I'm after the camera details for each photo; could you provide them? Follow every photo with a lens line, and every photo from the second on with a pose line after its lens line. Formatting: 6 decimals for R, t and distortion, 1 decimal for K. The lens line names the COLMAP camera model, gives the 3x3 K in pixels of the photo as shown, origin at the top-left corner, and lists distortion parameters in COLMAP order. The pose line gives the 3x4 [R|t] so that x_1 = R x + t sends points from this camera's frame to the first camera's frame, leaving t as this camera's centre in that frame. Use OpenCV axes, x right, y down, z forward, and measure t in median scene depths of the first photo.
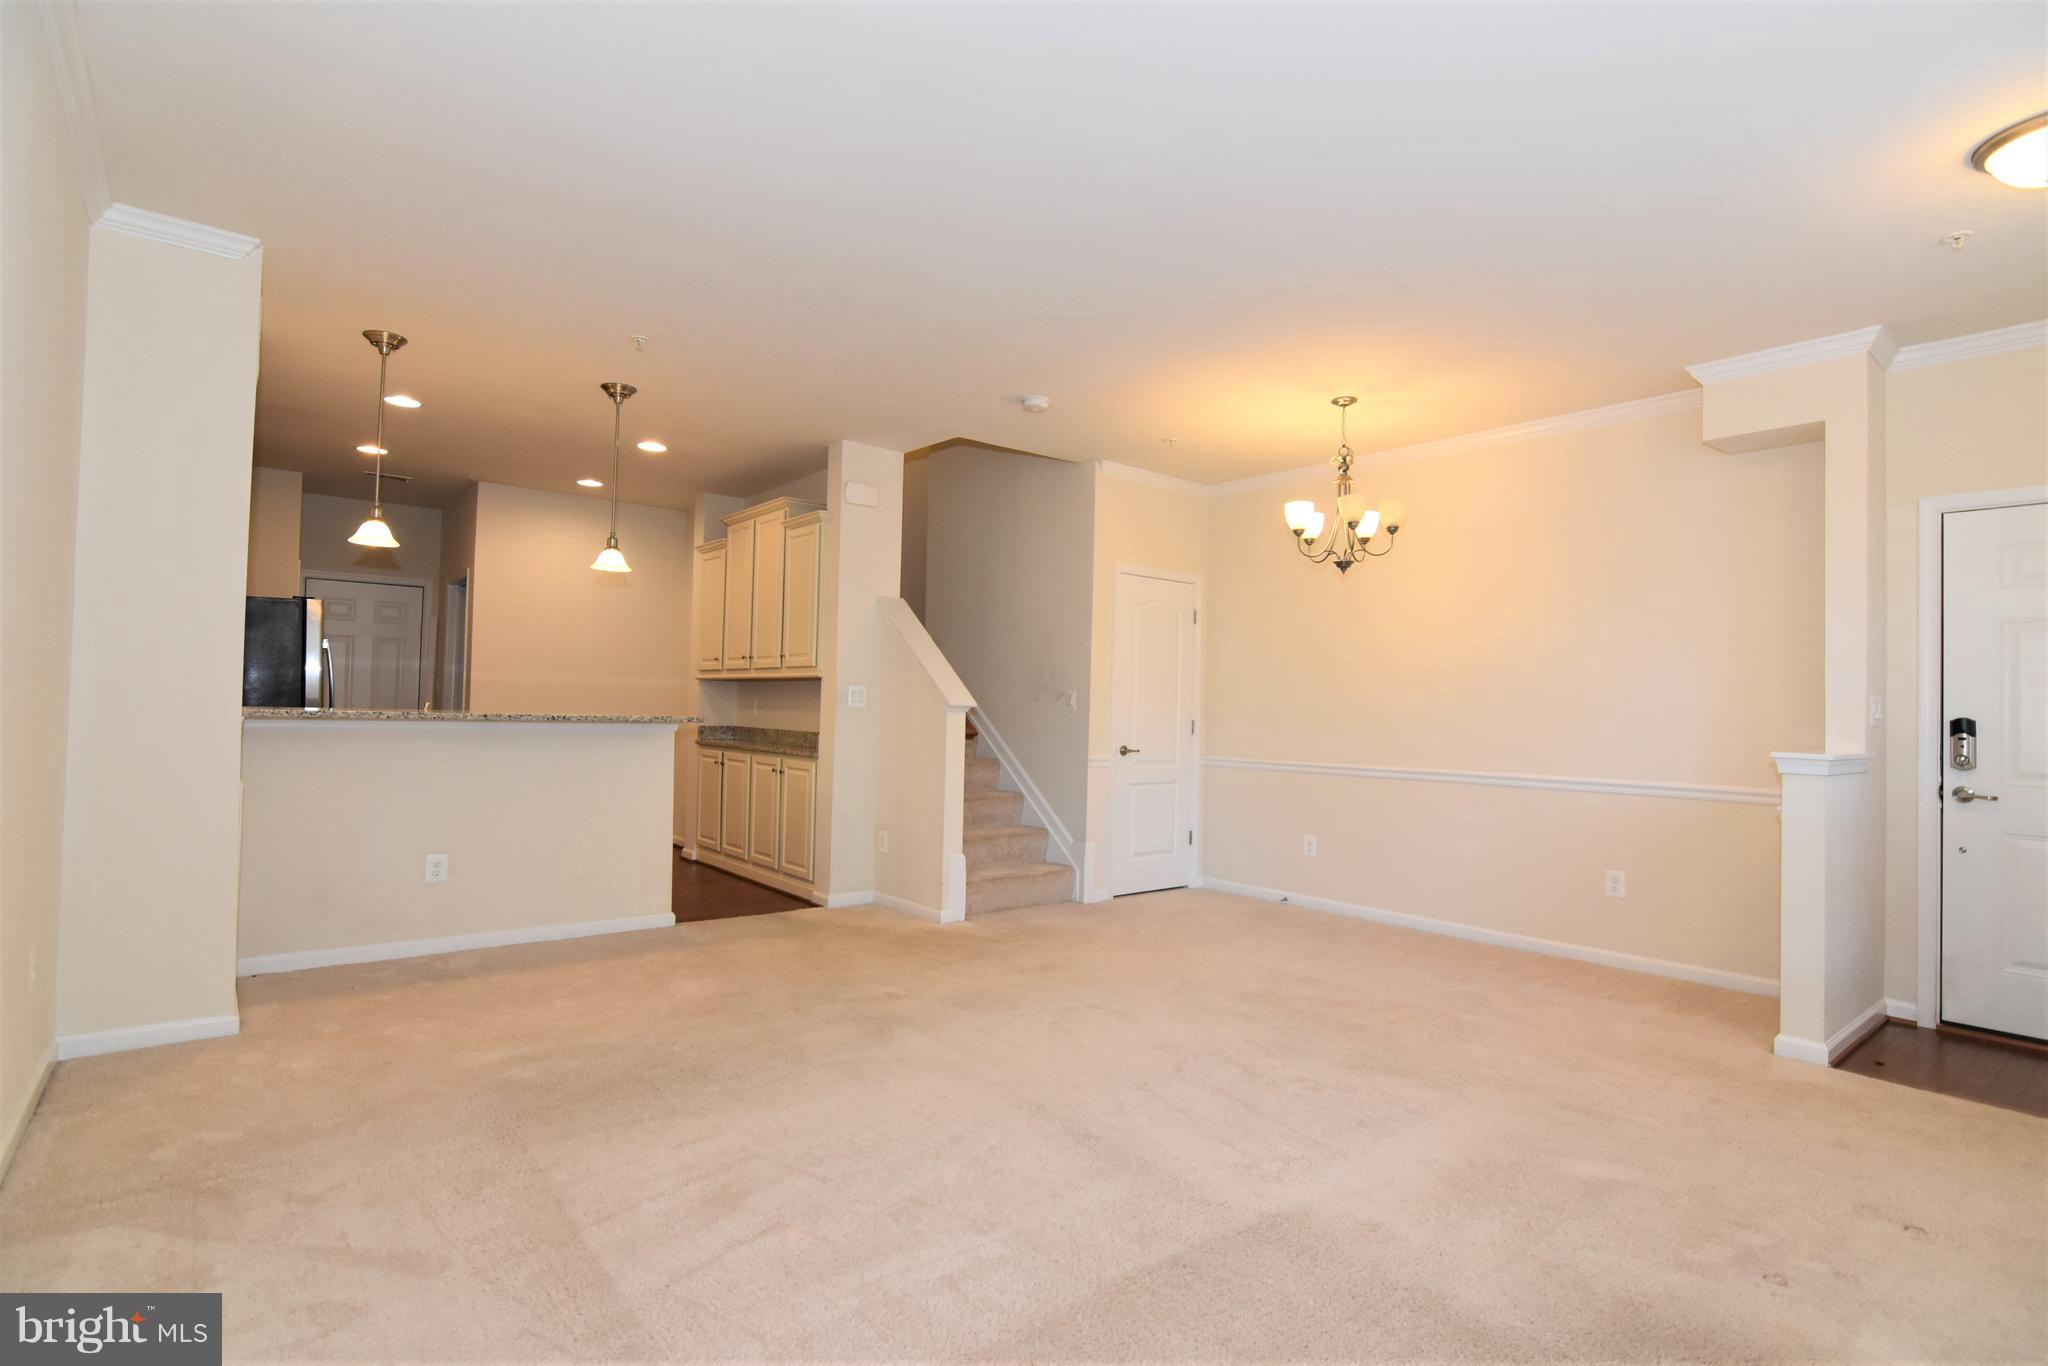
lens RADIAL K [[1000.3, 0, 1033.7], [0, 1000.3, 678.4], [0, 0, 1]] dist [-0.033447, 0.011215]
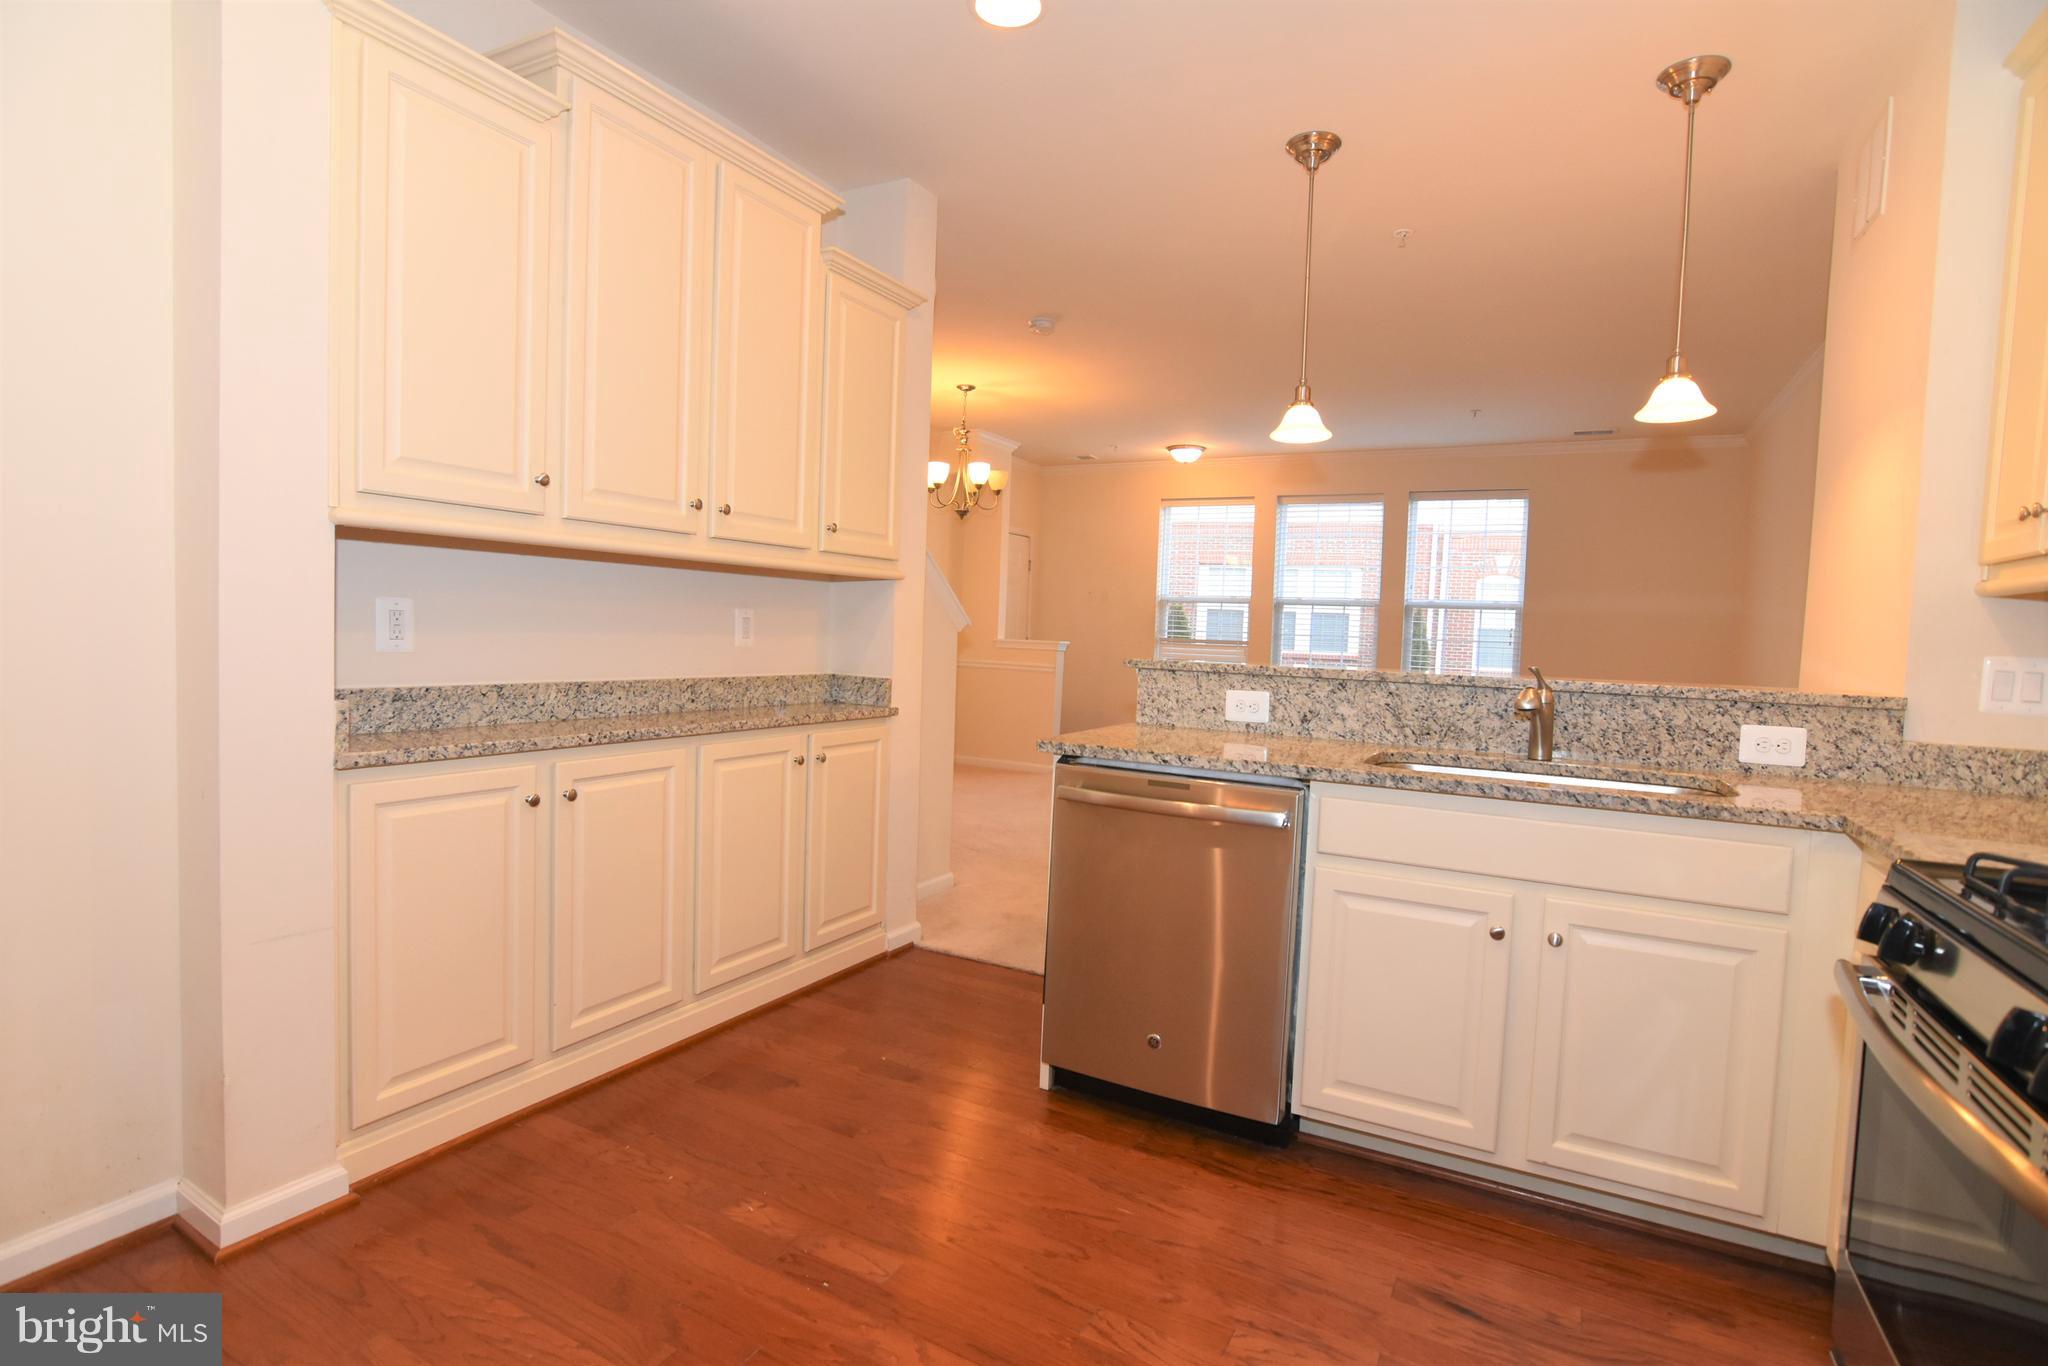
lens RADIAL K [[1000.3, 0, 1020.2], [0, 1000.3, 679.5], [0, 0, 1]] dist [-0.033447, 0.011215]
pose [[-0.372002, -0.084697, 0.924360, -0.860019], [-0.075656, 0.995282, 0.060749, 0.017142], [-0.925144, -0.047334, -0.376655, 1.247311]]
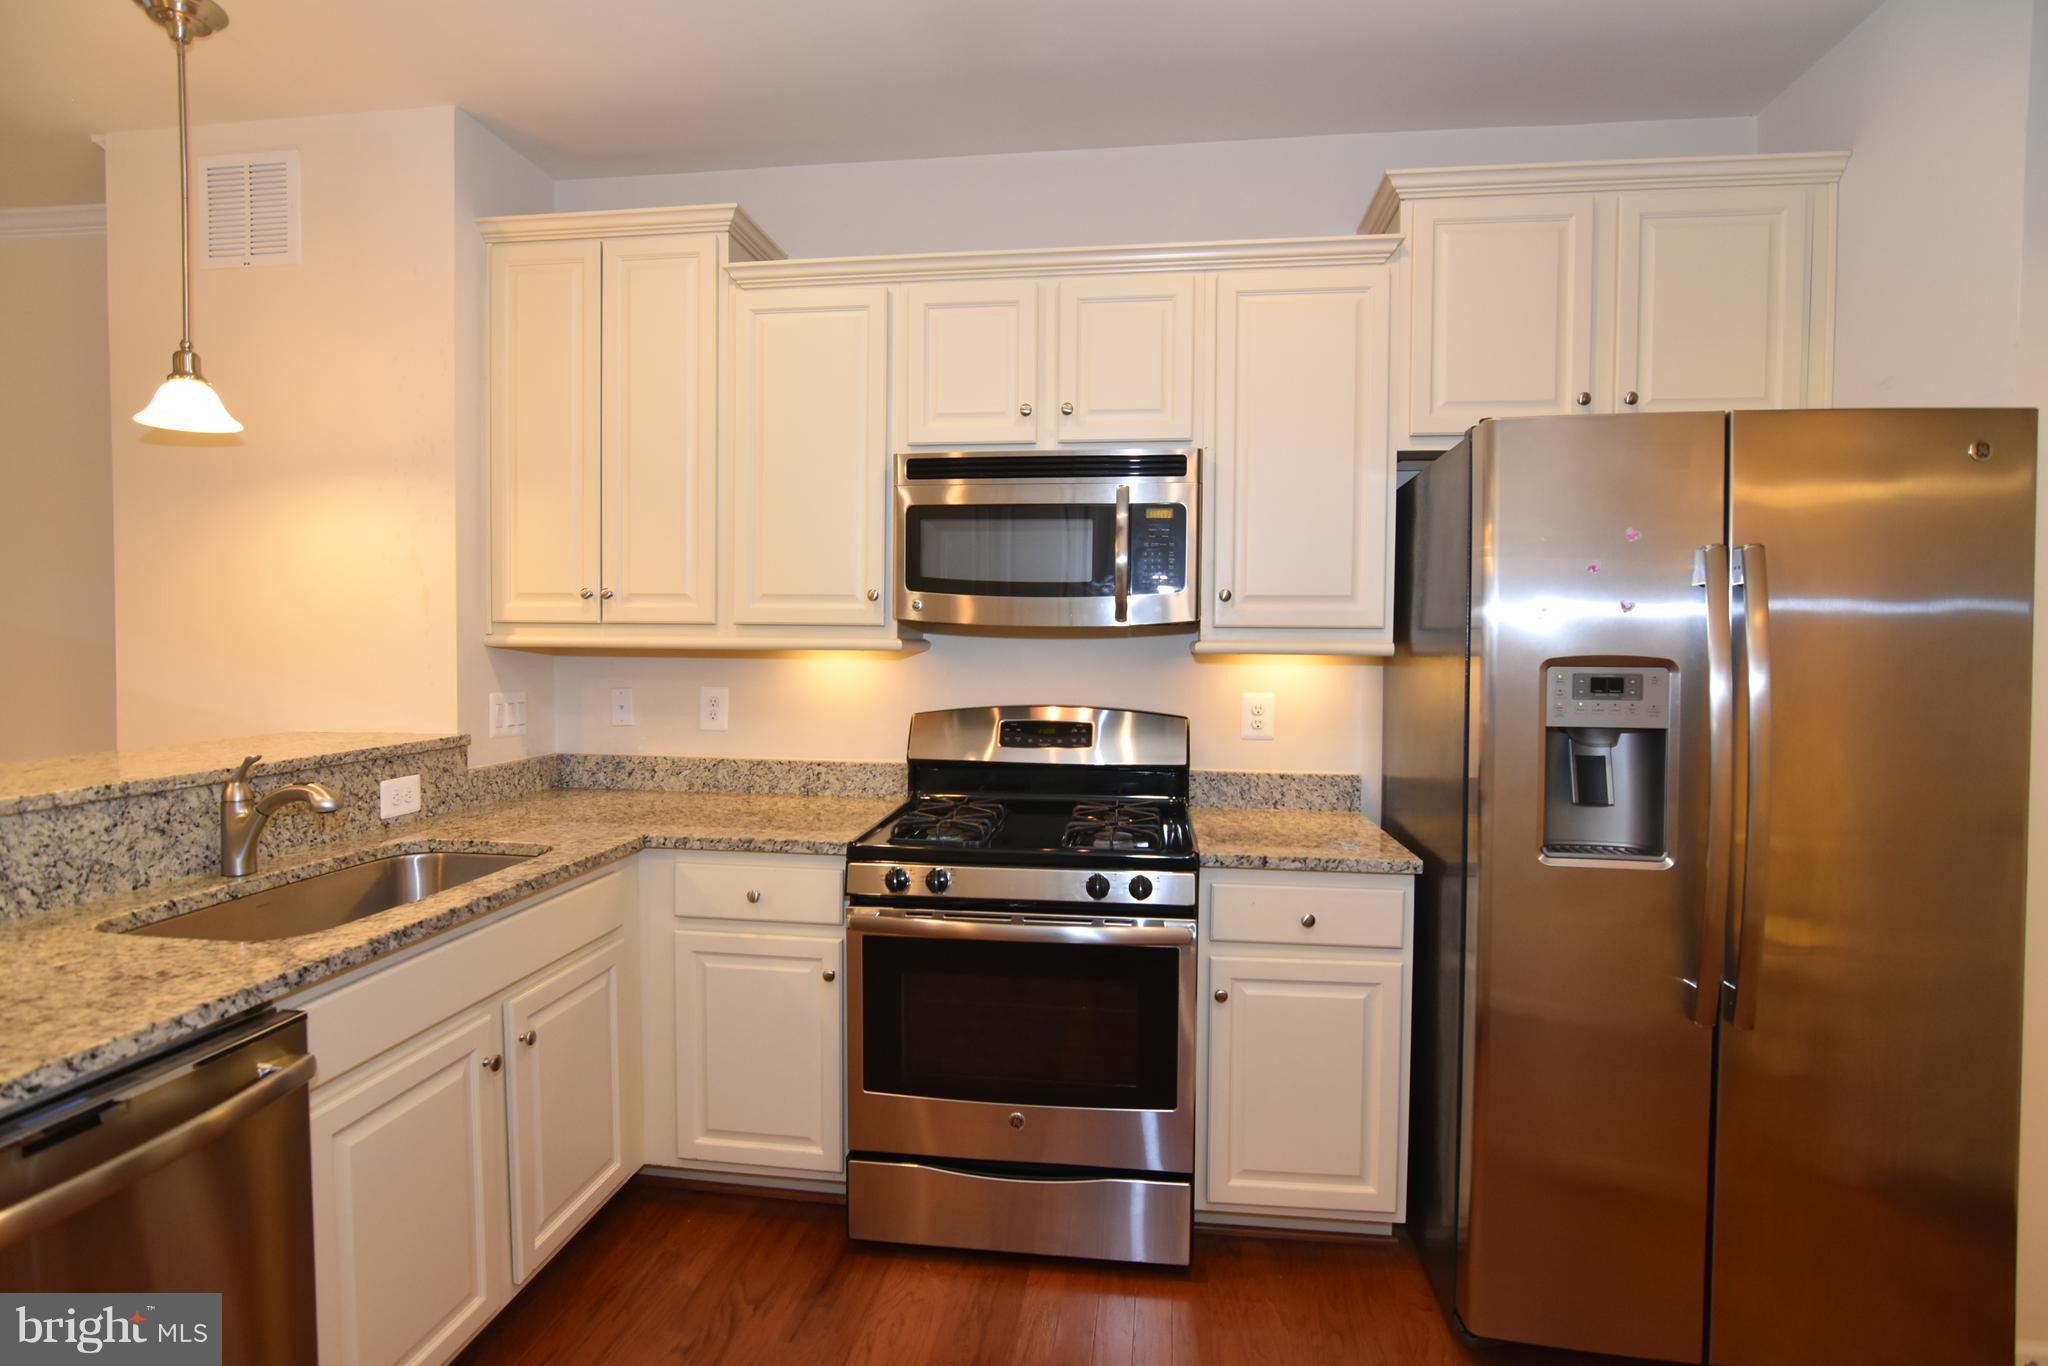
lens RADIAL K [[1000.3, 0, 1023.6], [0, 1000.3, 683.9], [0, 0, 1]] dist [-0.033447, 0.011215]
pose [[-0.732526, -0.000165, -0.680740, -0.498621], [-0.004221, 0.999982, 0.004300, -0.005596], [0.680726, 0.006024, -0.732513, 1.291086]]
